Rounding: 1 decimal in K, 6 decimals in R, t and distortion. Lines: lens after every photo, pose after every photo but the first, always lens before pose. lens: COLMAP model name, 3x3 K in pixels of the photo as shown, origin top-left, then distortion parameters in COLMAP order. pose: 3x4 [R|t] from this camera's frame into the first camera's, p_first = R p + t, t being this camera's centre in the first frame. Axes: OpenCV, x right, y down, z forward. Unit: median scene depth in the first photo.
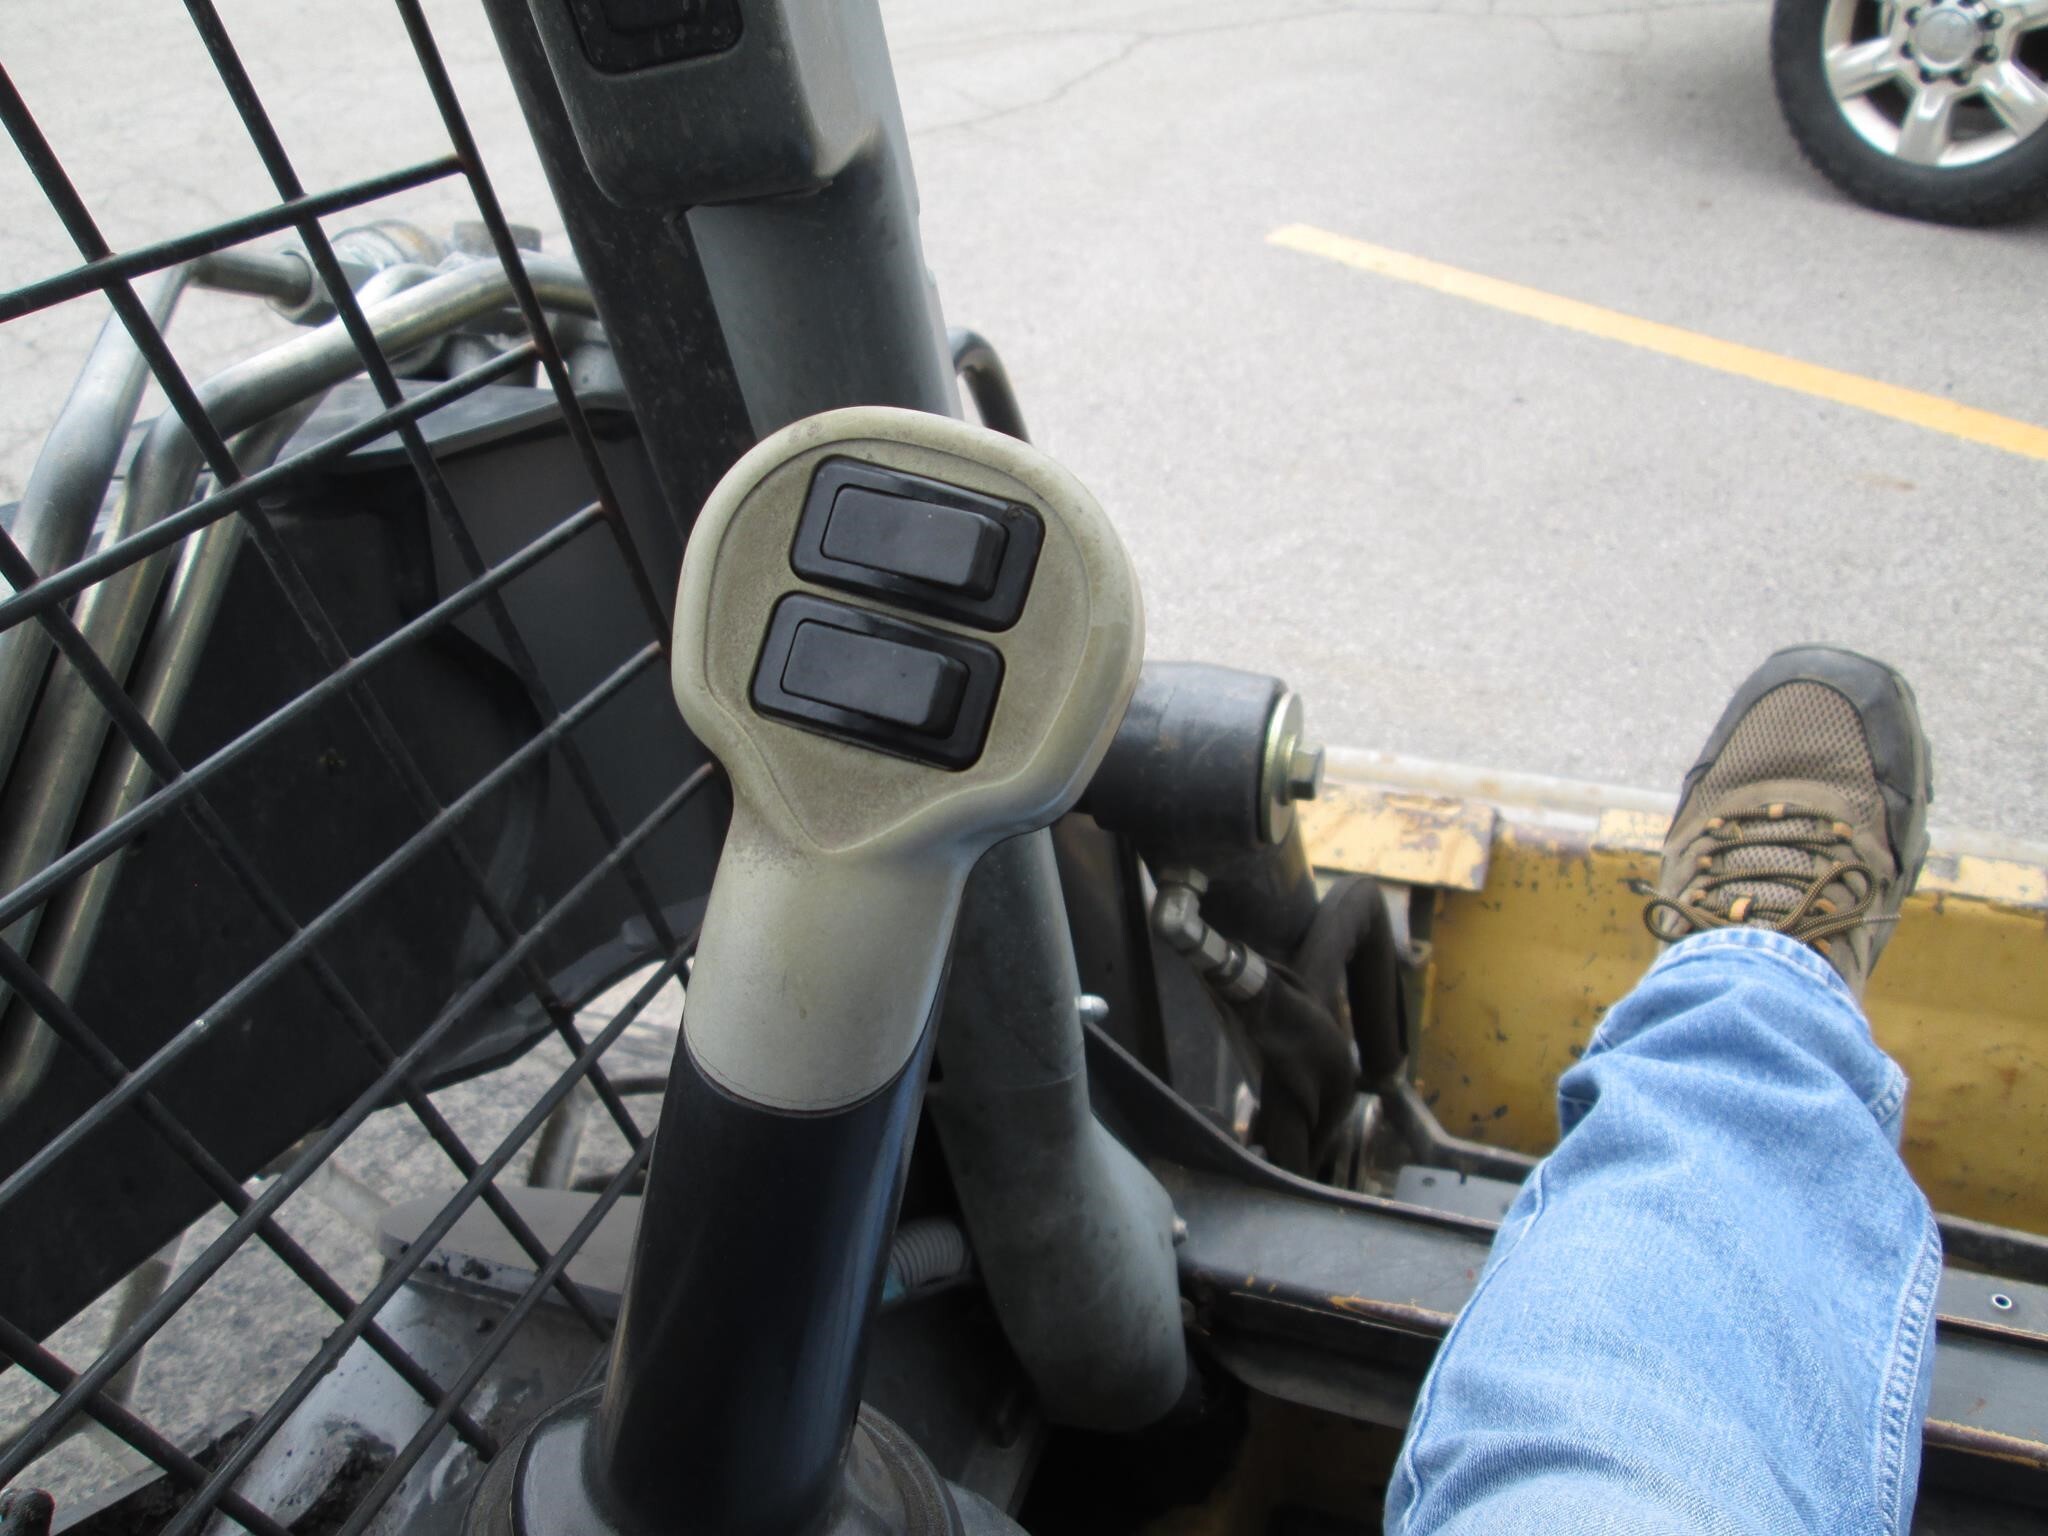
lens RADIAL K [[1708.7, 0, 1024.5], [0, 1708.7, 764.4], [0, 0, 1]] dist [-0.002421, 0.009080]
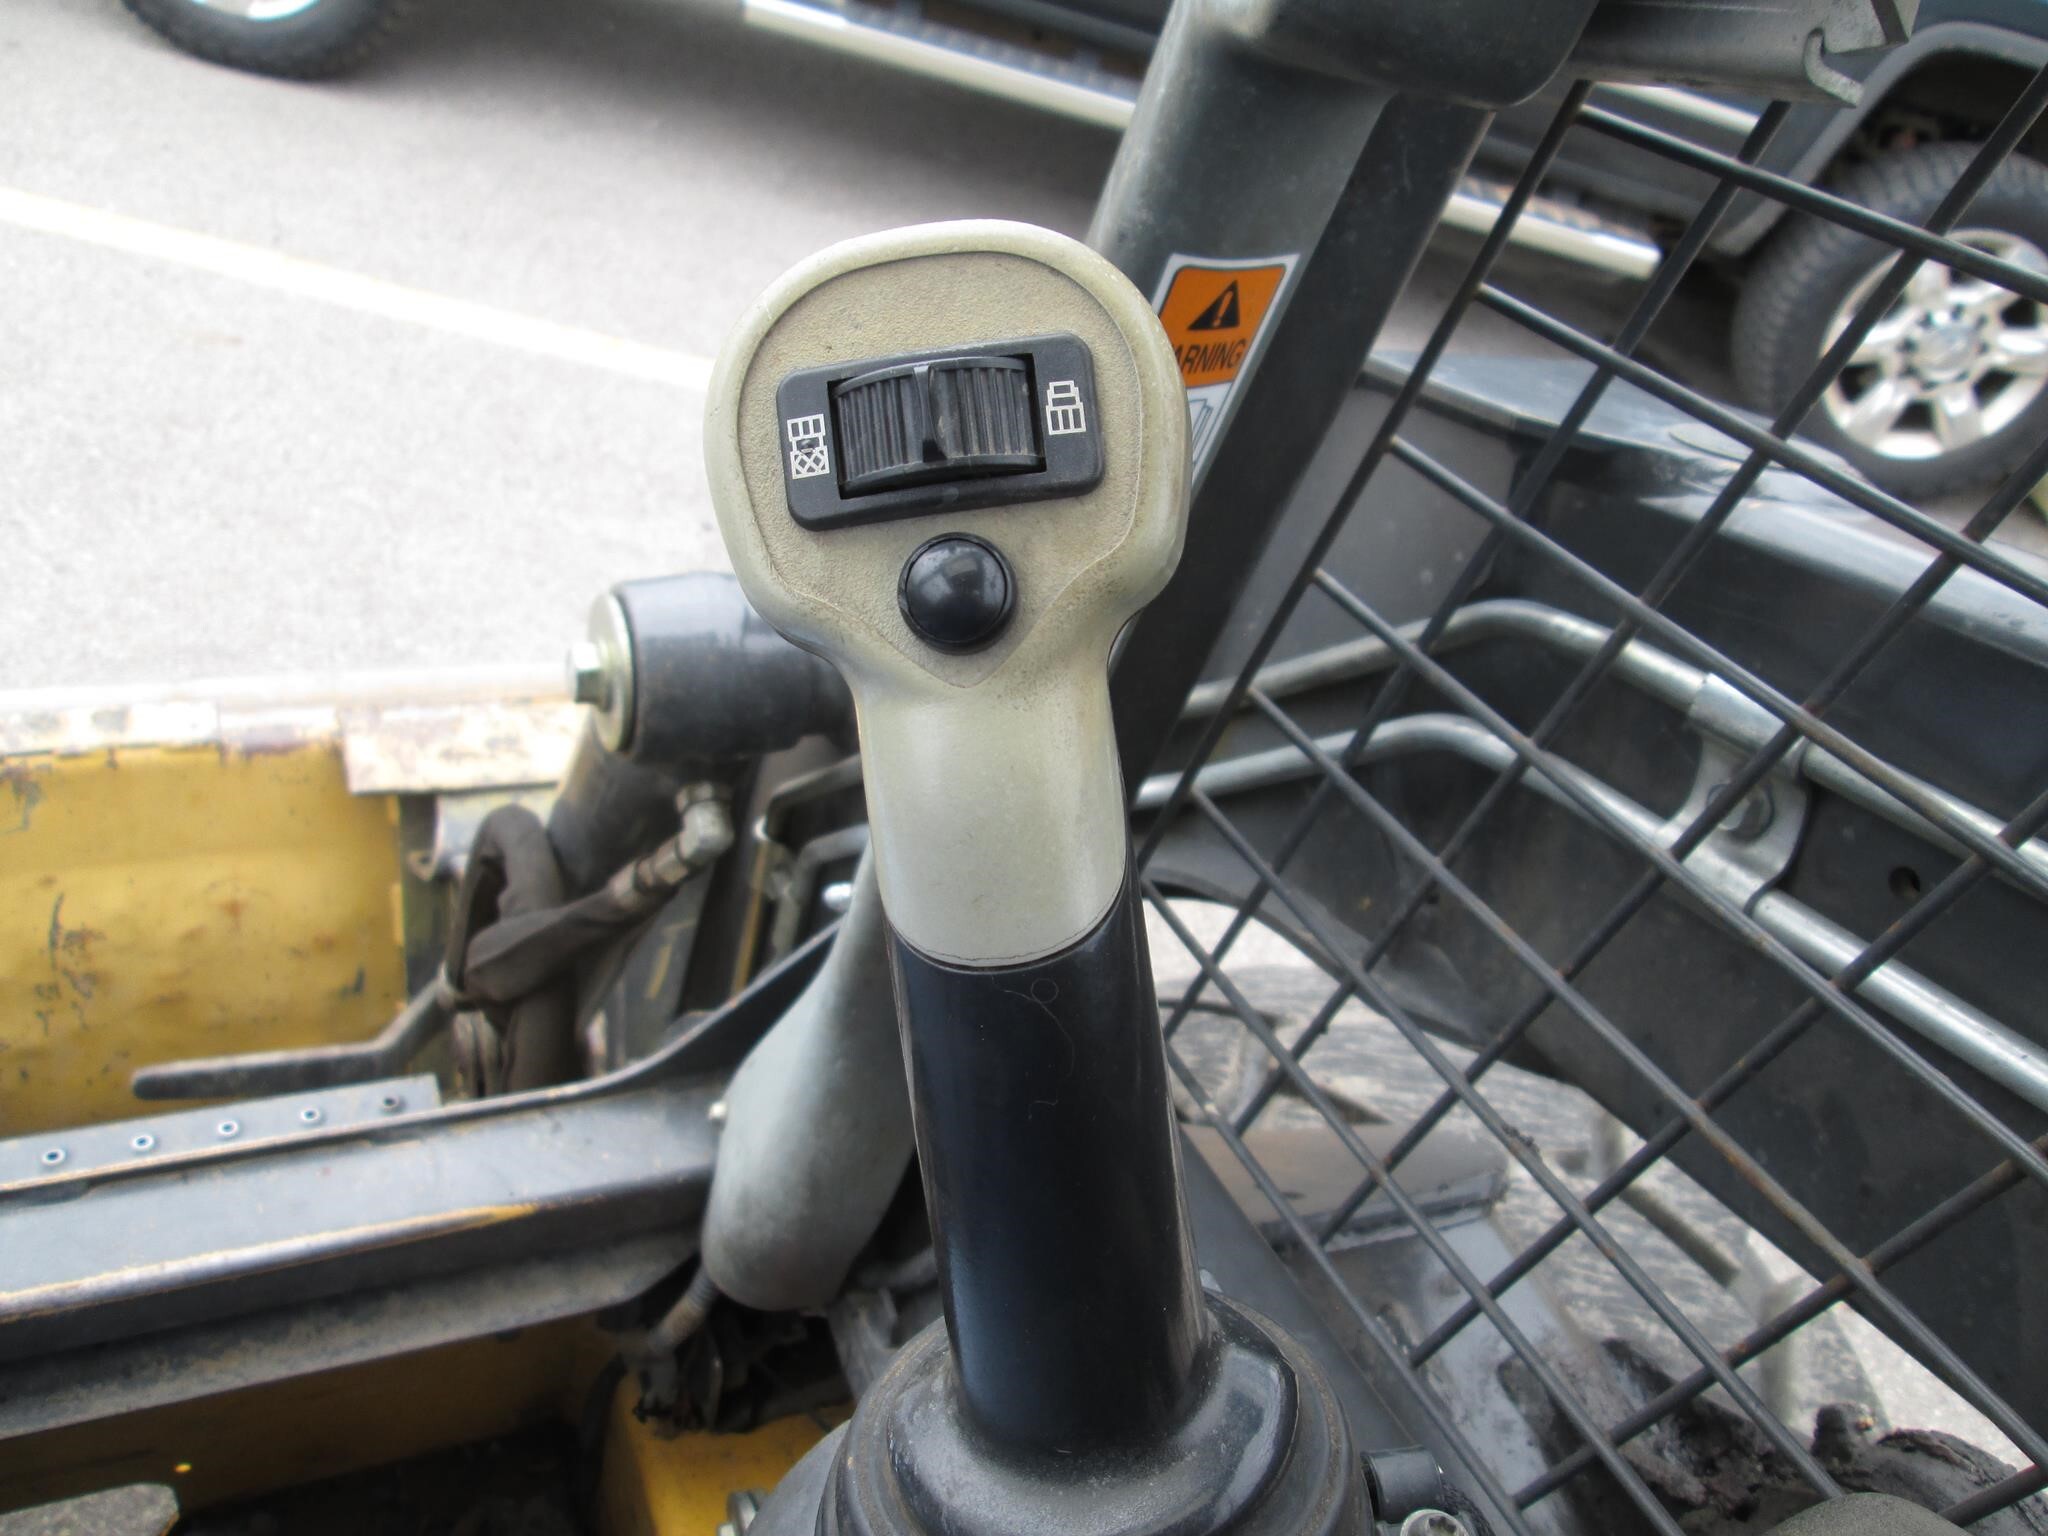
lens RADIAL K [[1708.7, 0, 1021.7], [0, 1708.7, 771.0], [0, 0, 1]] dist [-0.002421, 0.009080]
pose [[0.717978, -0.226588, 0.658153, 0.143487], [0.179497, 0.973824, 0.139454, 0.024722], [-0.672524, 0.018012, 0.739856, -0.035498]]
